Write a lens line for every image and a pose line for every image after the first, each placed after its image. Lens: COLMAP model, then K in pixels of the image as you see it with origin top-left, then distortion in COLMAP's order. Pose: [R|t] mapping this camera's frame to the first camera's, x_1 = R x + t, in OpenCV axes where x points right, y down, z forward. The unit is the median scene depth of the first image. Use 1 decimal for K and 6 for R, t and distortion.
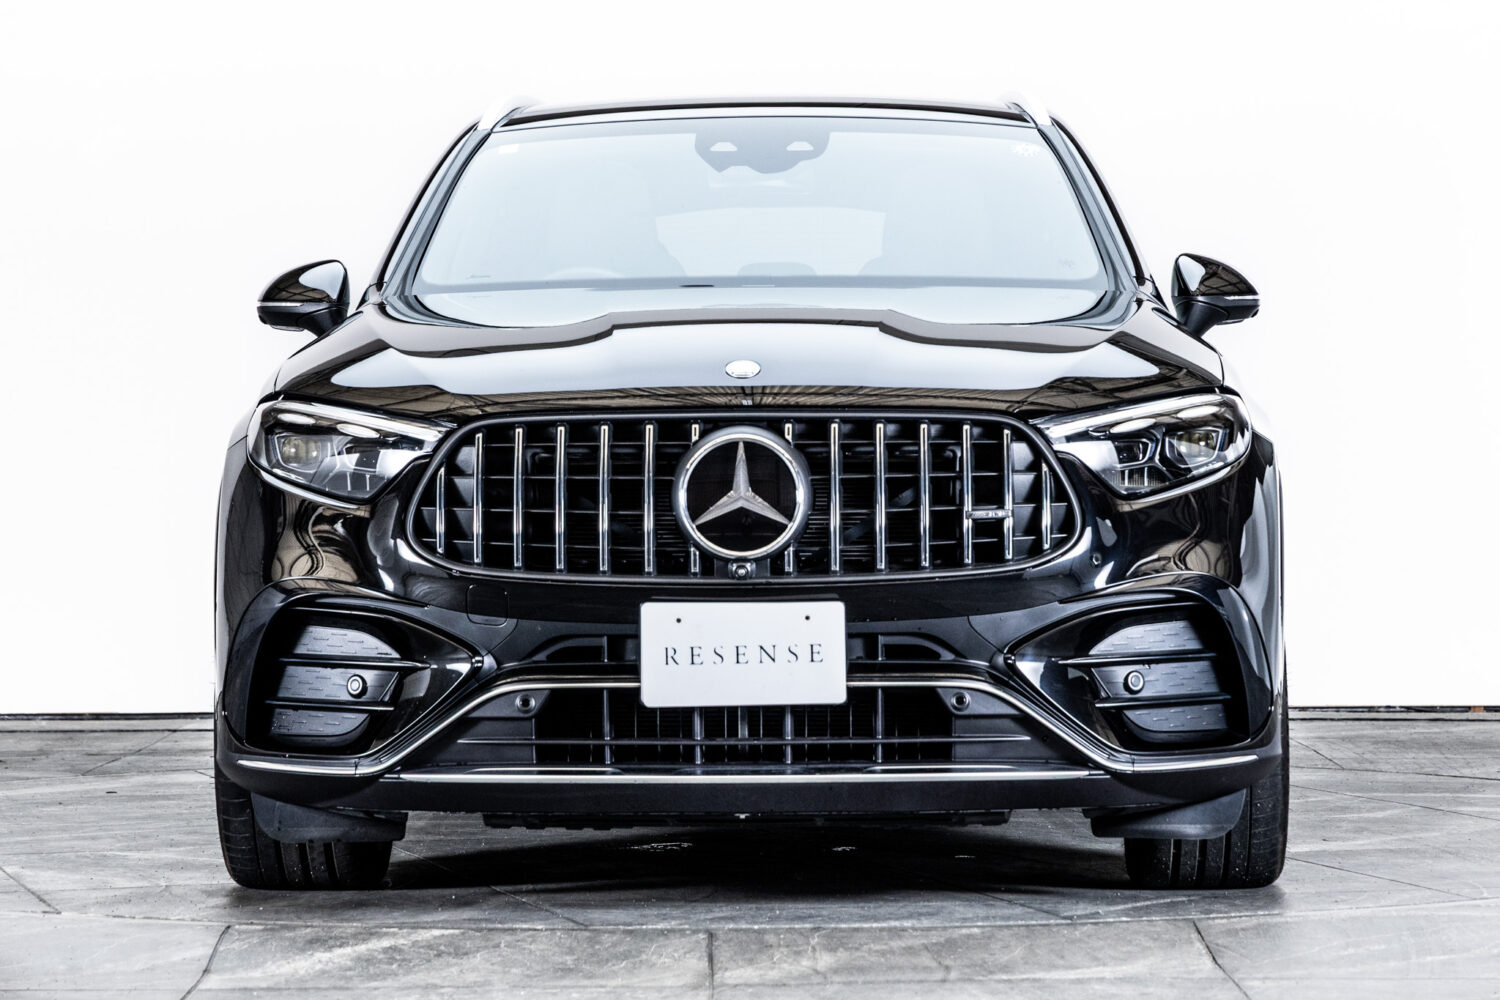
lens RADIAL K [[4425.3, 0, 760.0], [0, 4425.3, 496.7], [0, 0, 1]] dist [-0.060296, 0.000000]
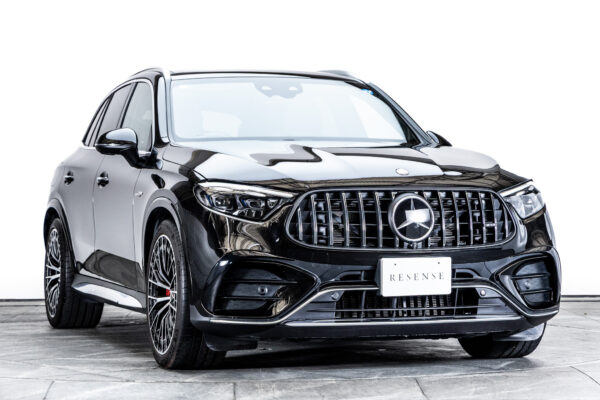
lens RADIAL K [[1708.0, 0, 296.9], [0, 1708.0, 200.6], [0, 0, 1]] dist [-0.089985, 0.000000]
pose [[0.941203, 0.002341, 0.337833, -0.421125], [0.001959, 0.999921, -0.012389, 0.001657], [-0.337836, 0.012323, 0.941124, 0.035417]]
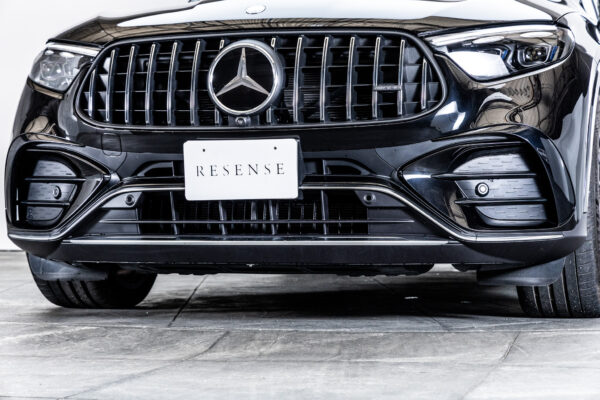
lens RADIAL K [[1543.4, 0, 294.3], [0, 1543.4, 199.6], [0, 0, 1]] dist [-0.017955, 0.000000]
pose [[0.965766, 0.000783, -0.259412, 0.169359], [-0.002346, 0.999981, -0.005714, 0.049769], [0.259403, 0.006127, 0.965750, 0.419007]]
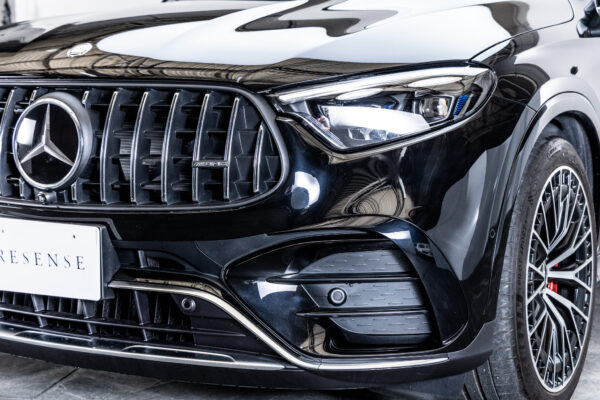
lens RADIAL K [[1118.7, 0, 328.0], [0, 1118.7, 193.2], [0, 0, 1]] dist [0.039243, 0.000000]
pose [[0.888739, 0.058853, -0.454619, 0.229761], [-0.007776, 0.993517, 0.113413, -0.024658], [0.458347, -0.097260, 0.883436, 0.722278]]
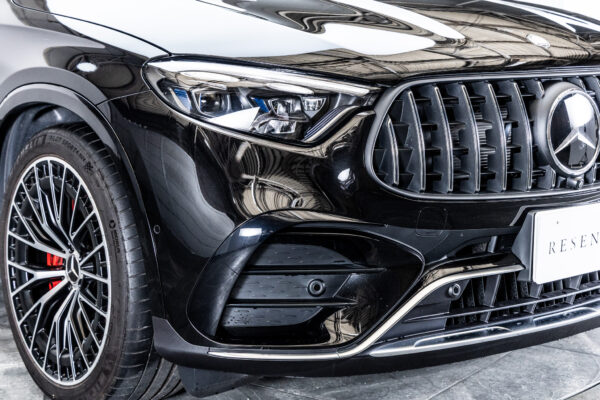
lens RADIAL K [[1118.7, 0, 301.6], [0, 1118.7, 200.0], [0, 0, 1]] dist [0.039243, 0.000000]
pose [[0.776842, -0.085789, 0.623824, -0.300694], [0.000365, 0.990737, 0.135792, -0.027513], [-0.629695, -0.105261, 0.769678, 0.762456]]
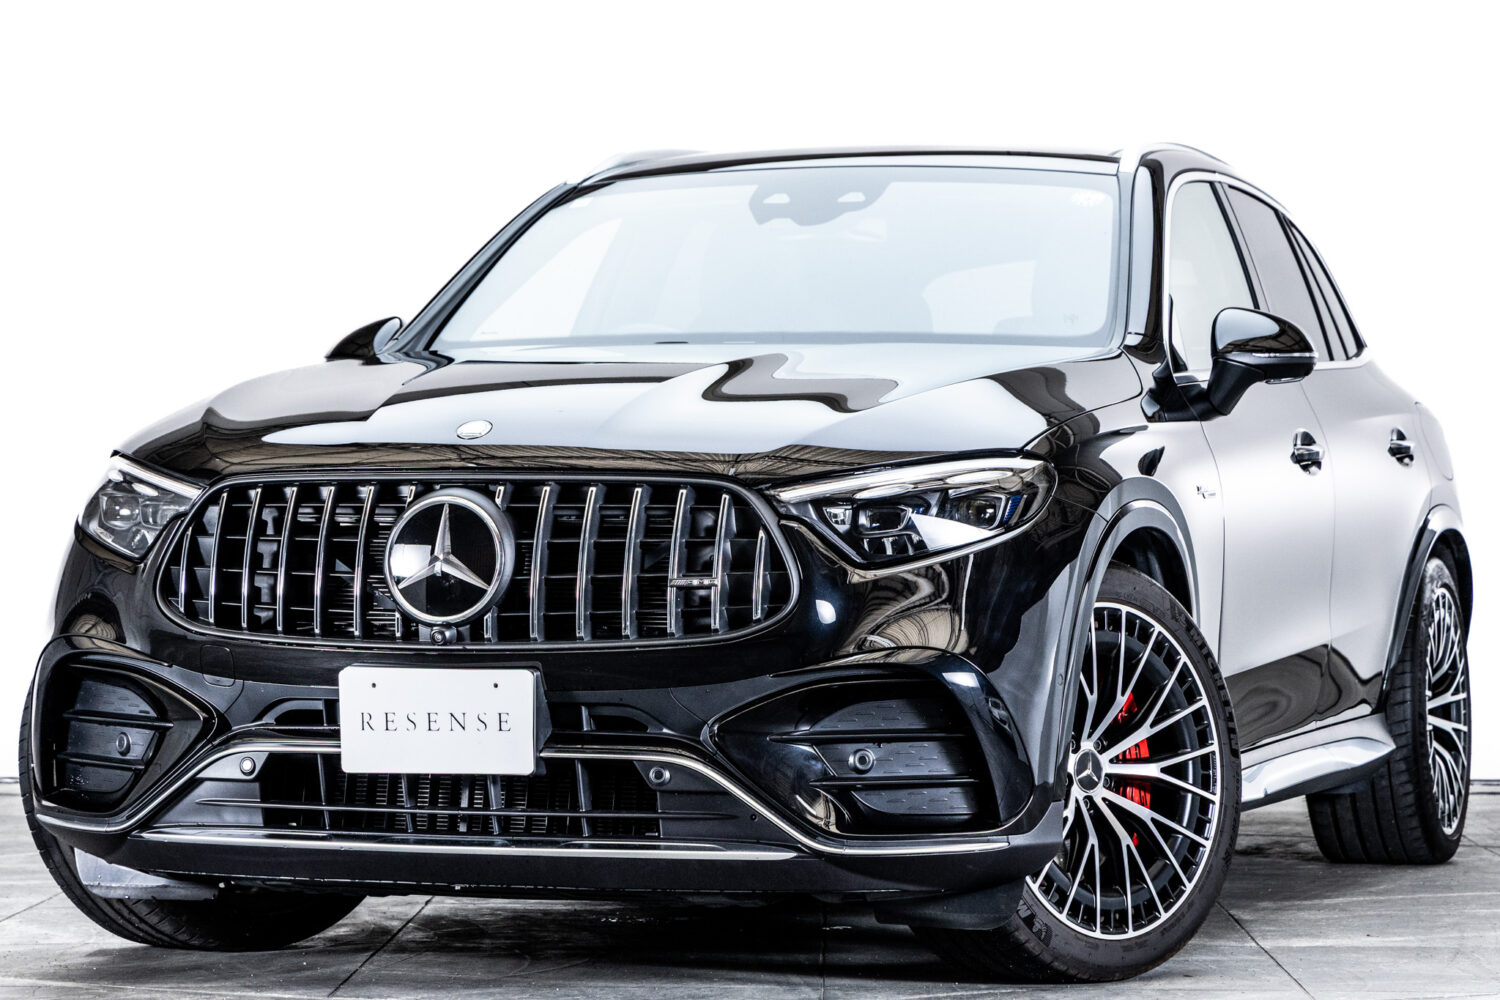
lens RADIAL K [[4657.1, 0, 751.3], [0, 4657.1, 496.8], [0, 0, 1]] dist [-0.217638, 0.000000]
pose [[0.953002, 0.009544, -0.302812, 0.367102], [-0.013543, 0.999847, -0.011107, -0.003456], [0.302660, 0.014686, 0.952985, 0.040766]]
